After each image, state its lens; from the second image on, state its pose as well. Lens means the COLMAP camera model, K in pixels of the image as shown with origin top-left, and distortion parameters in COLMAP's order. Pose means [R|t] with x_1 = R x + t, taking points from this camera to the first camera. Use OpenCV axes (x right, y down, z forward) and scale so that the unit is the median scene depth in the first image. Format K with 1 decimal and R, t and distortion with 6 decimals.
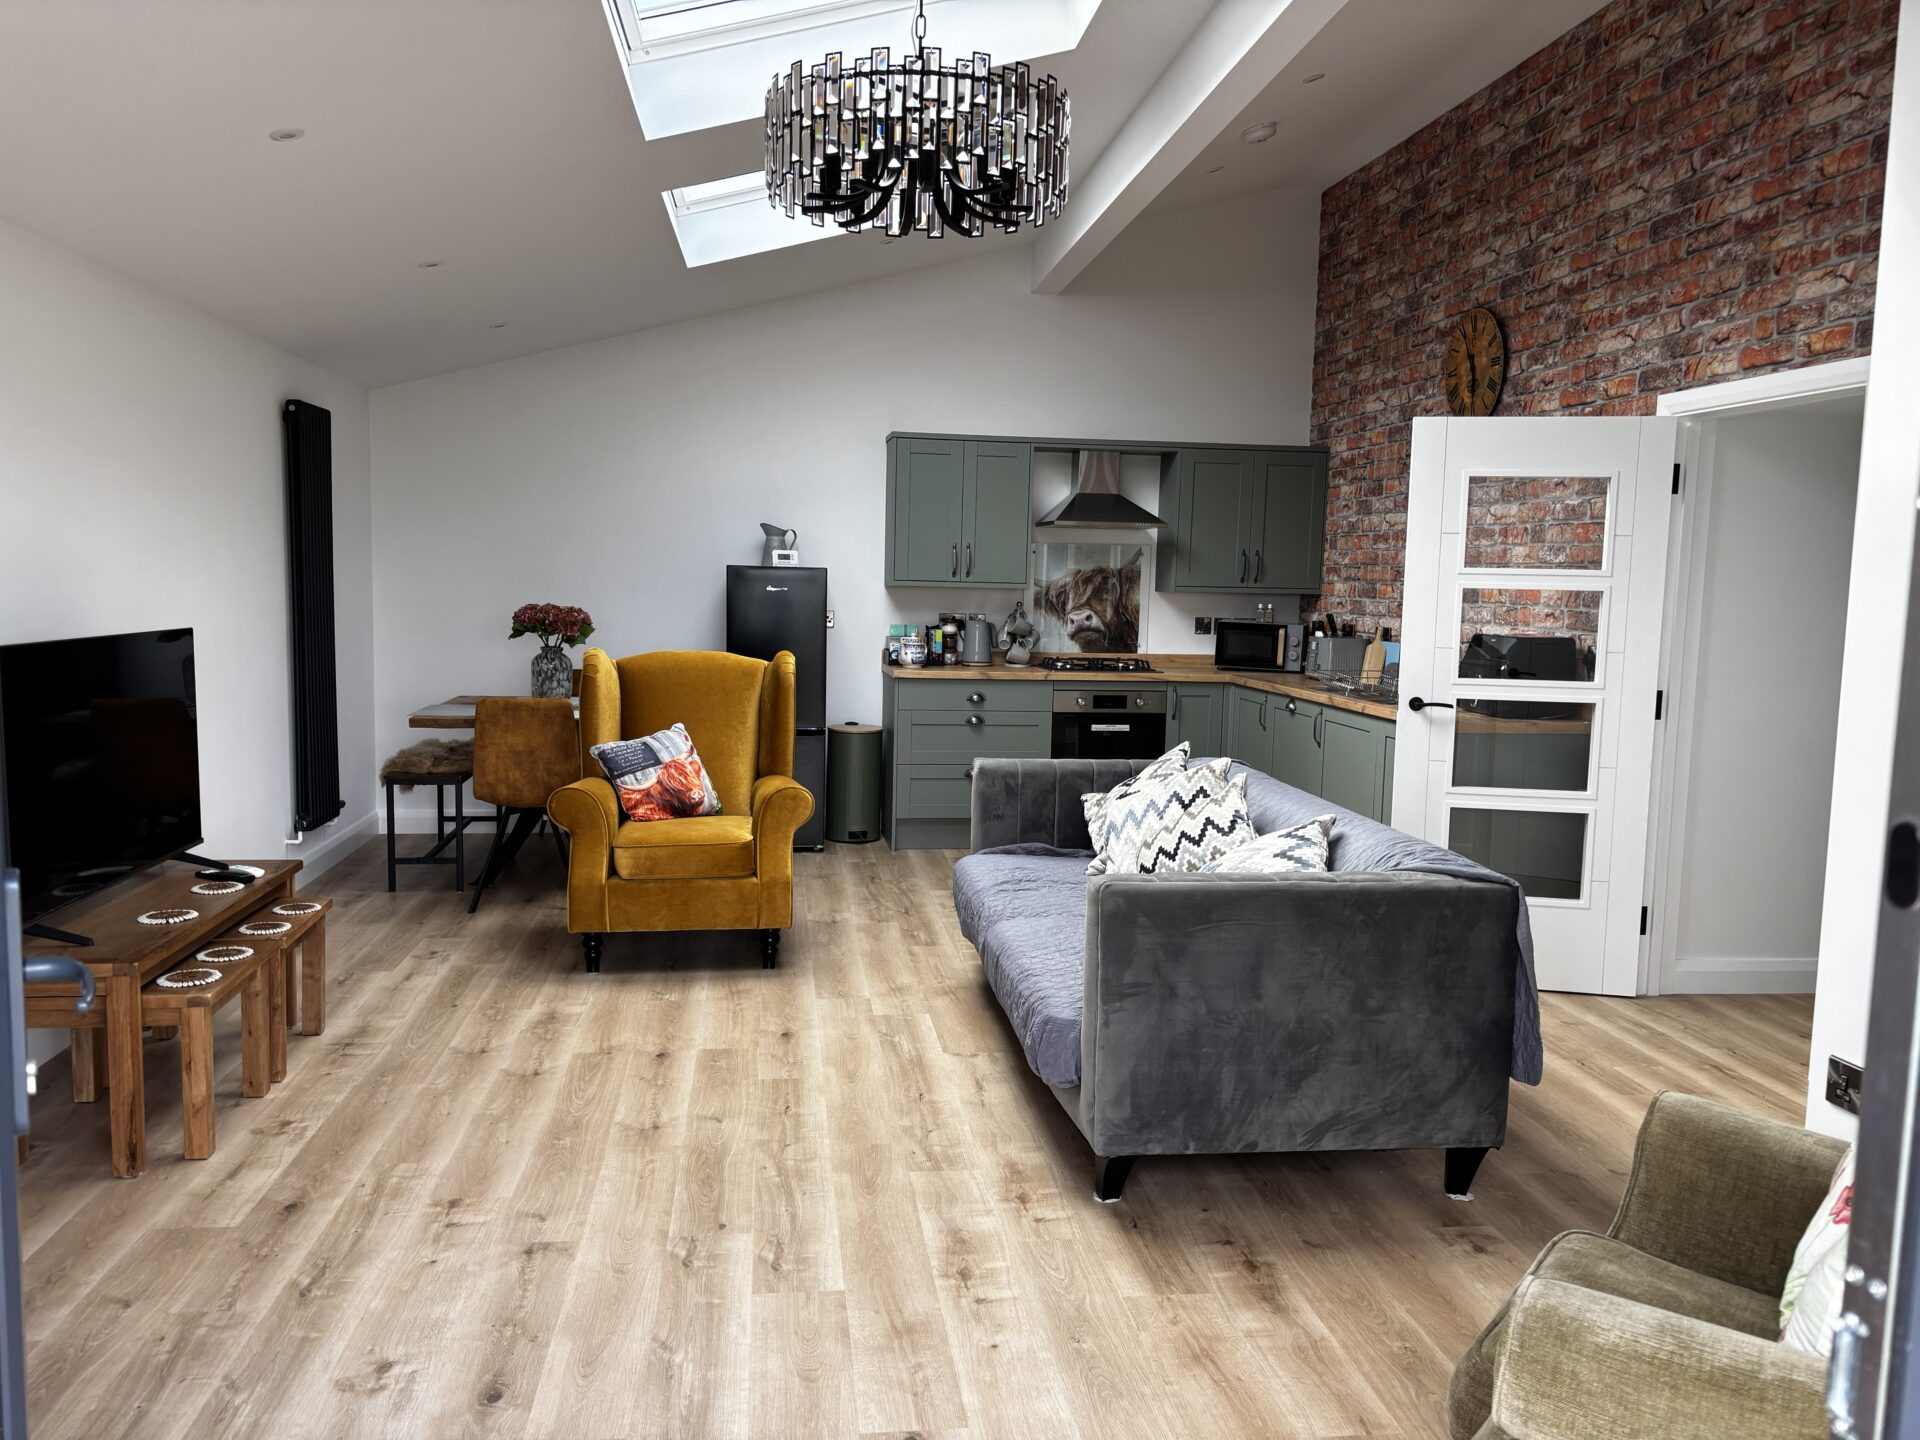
lens RADIAL K [[1449.2, 0, 946.2], [0, 1449.2, 719.5], [0, 0, 1]] dist [0.041353, -0.048152]
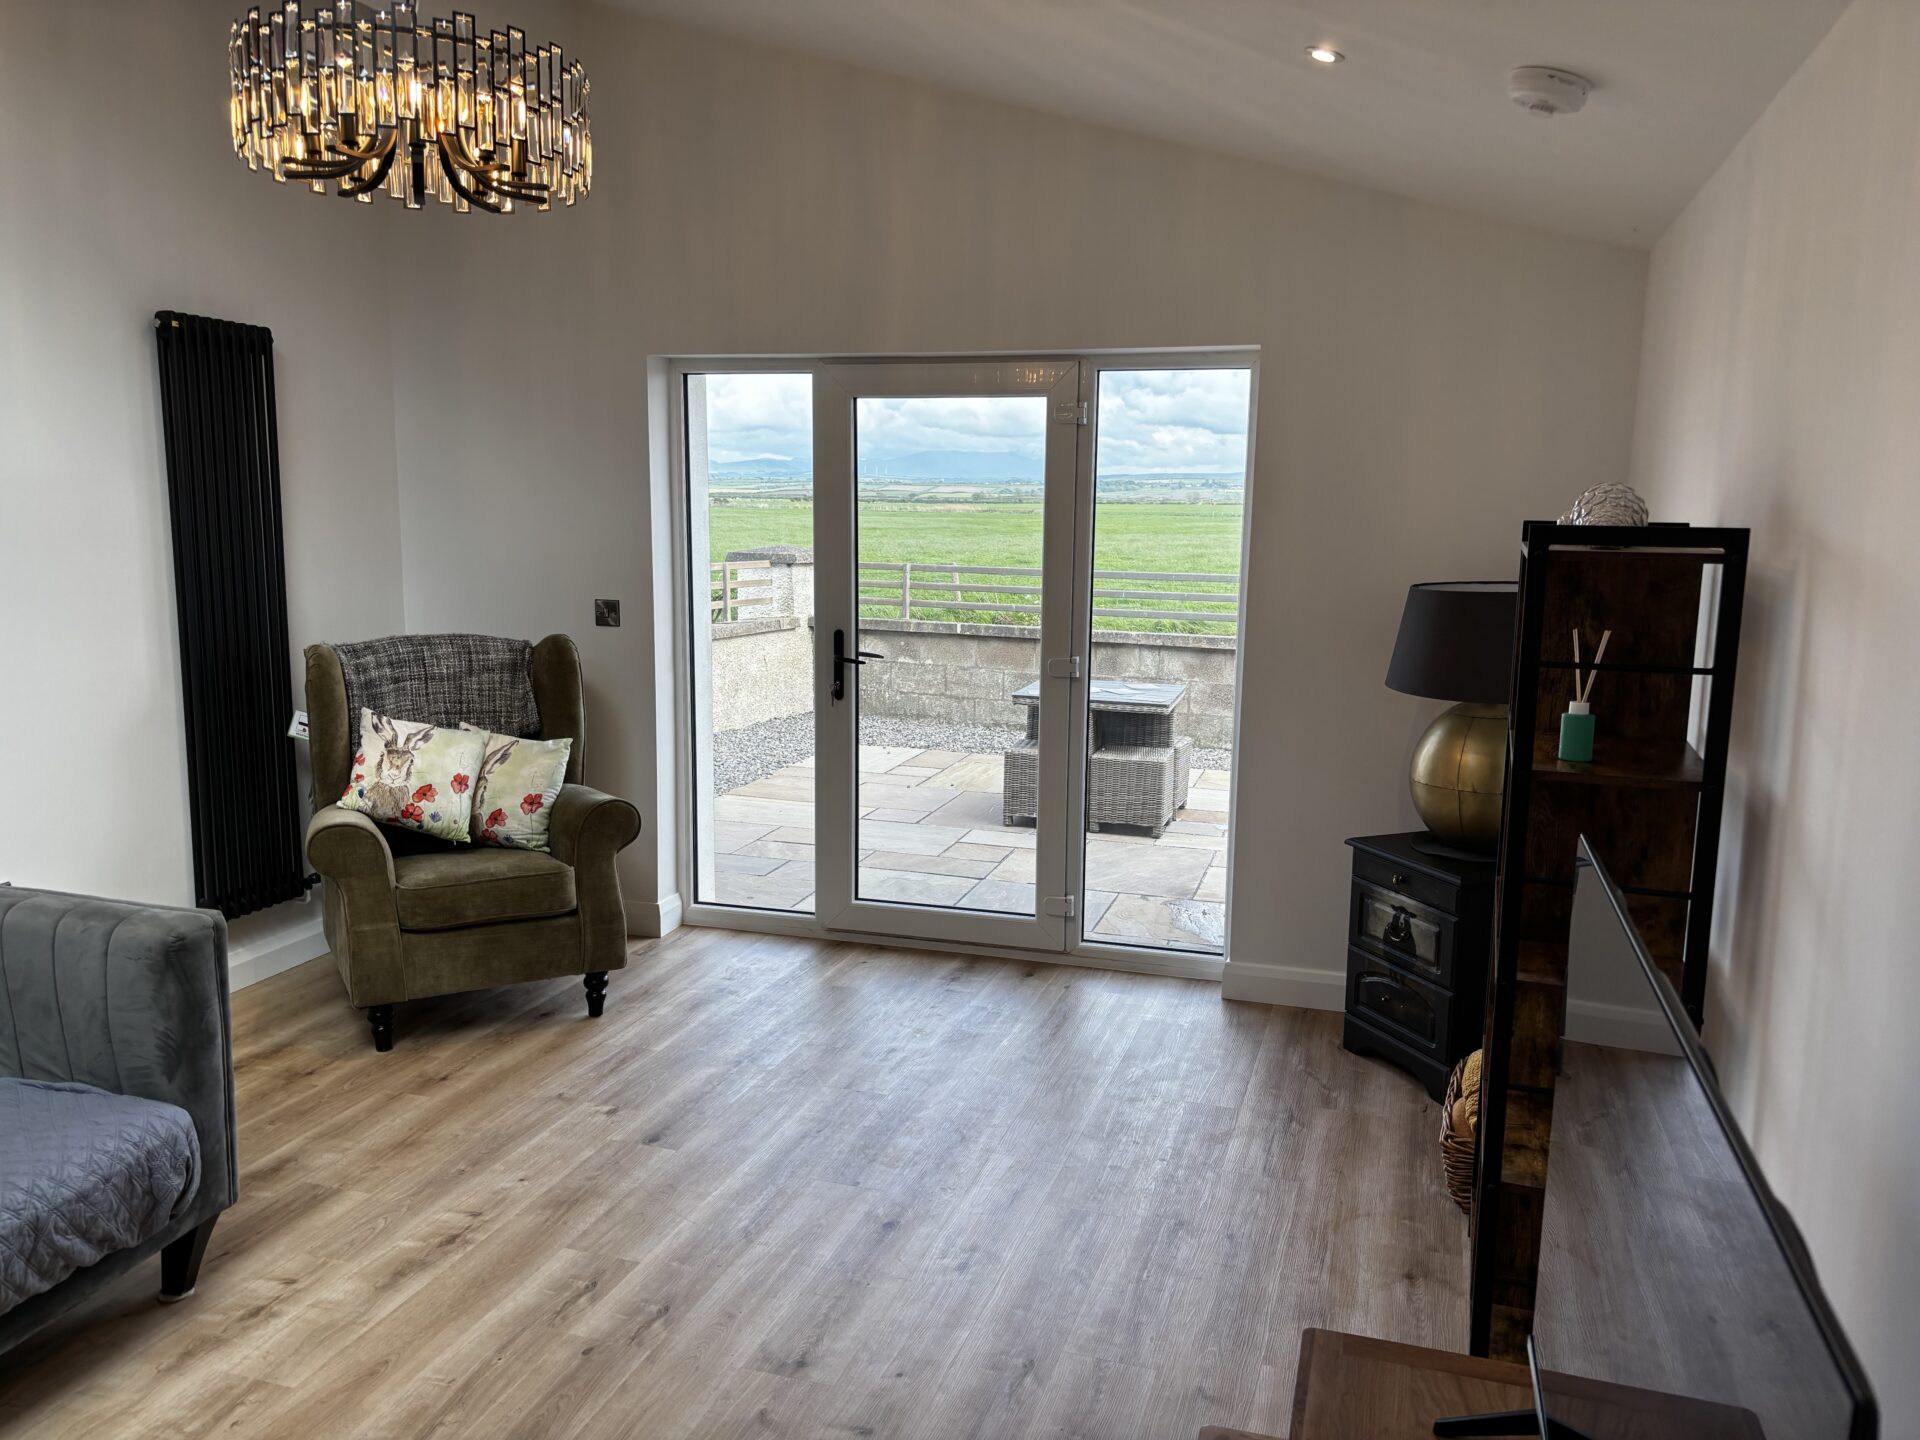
lens RADIAL K [[1449.2, 0, 961.7], [0, 1449.2, 731.2], [0, 0, 1]] dist [0.041353, -0.048152]
pose [[-0.907632, -0.104253, 0.406614, -0.426728], [0.003120, 0.966966, 0.254886, -0.144430], [-0.419755, 0.232611, -0.877325, 1.009736]]
